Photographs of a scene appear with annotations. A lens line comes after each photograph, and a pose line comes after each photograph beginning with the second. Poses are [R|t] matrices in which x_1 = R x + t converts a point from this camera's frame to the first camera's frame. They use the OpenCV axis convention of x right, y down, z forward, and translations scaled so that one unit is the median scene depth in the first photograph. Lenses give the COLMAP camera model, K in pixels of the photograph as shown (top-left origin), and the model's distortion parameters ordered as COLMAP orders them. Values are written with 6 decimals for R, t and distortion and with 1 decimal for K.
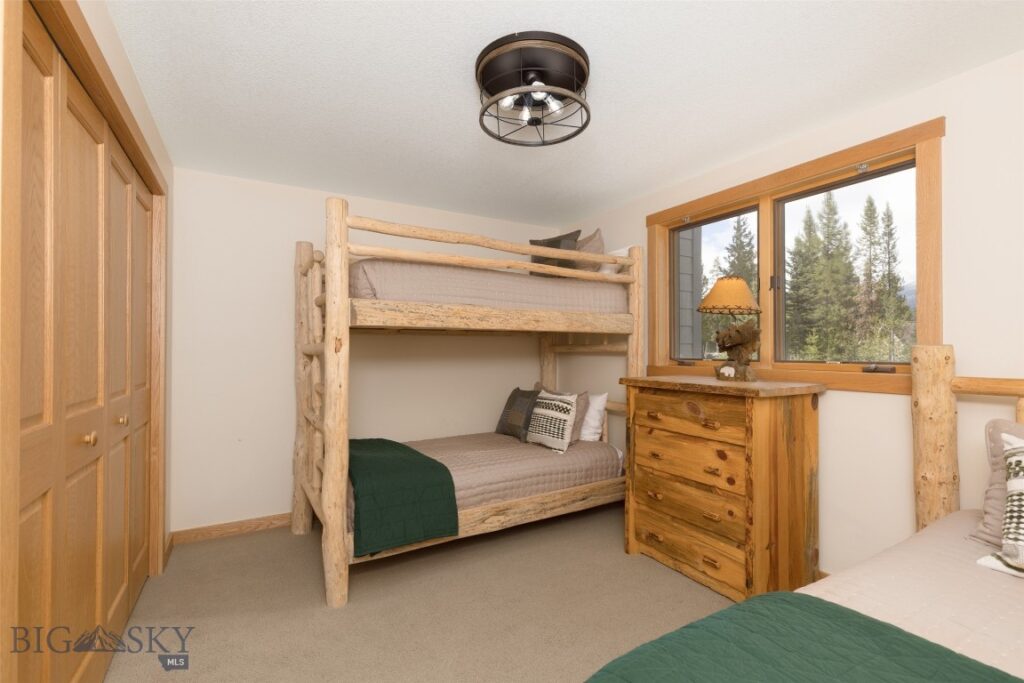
lens RADIAL K [[454.8, 0, 513.5], [0, 454.8, 345.6], [0, 0, 1]] dist [0.020050, -0.005369]
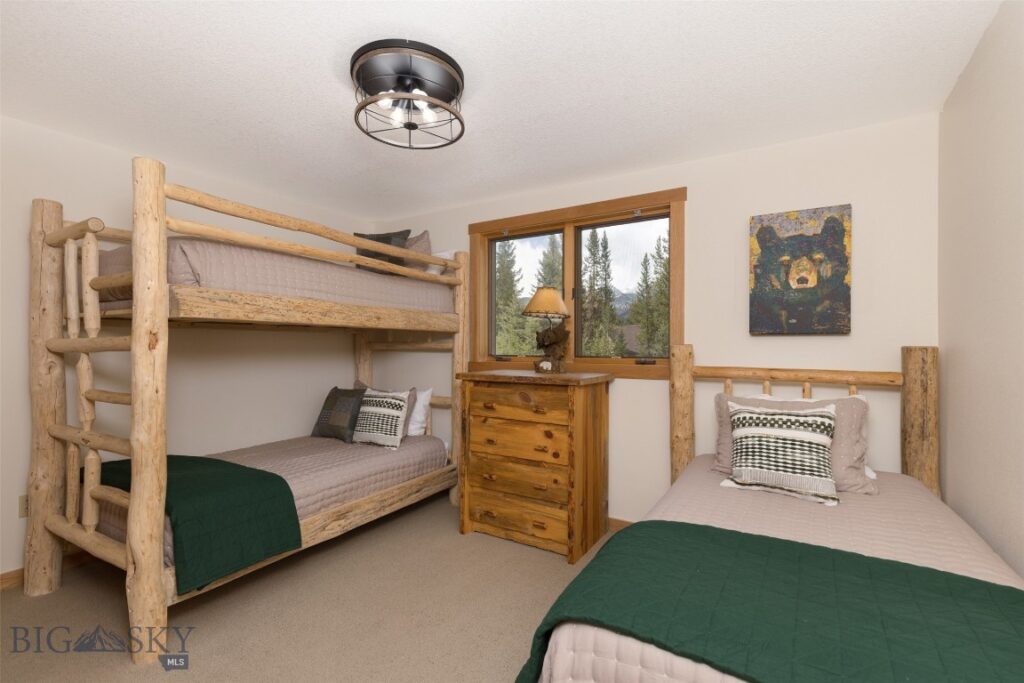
lens RADIAL K [[454.8, 0, 513.5], [0, 454.8, 345.6], [0, 0, 1]] dist [0.020050, -0.005369]
pose [[0.886651, 0.004011, 0.462422, -0.162565], [-0.007202, 0.999961, 0.005135, -0.001090], [-0.462384, -0.007884, 0.886645, -0.018686]]
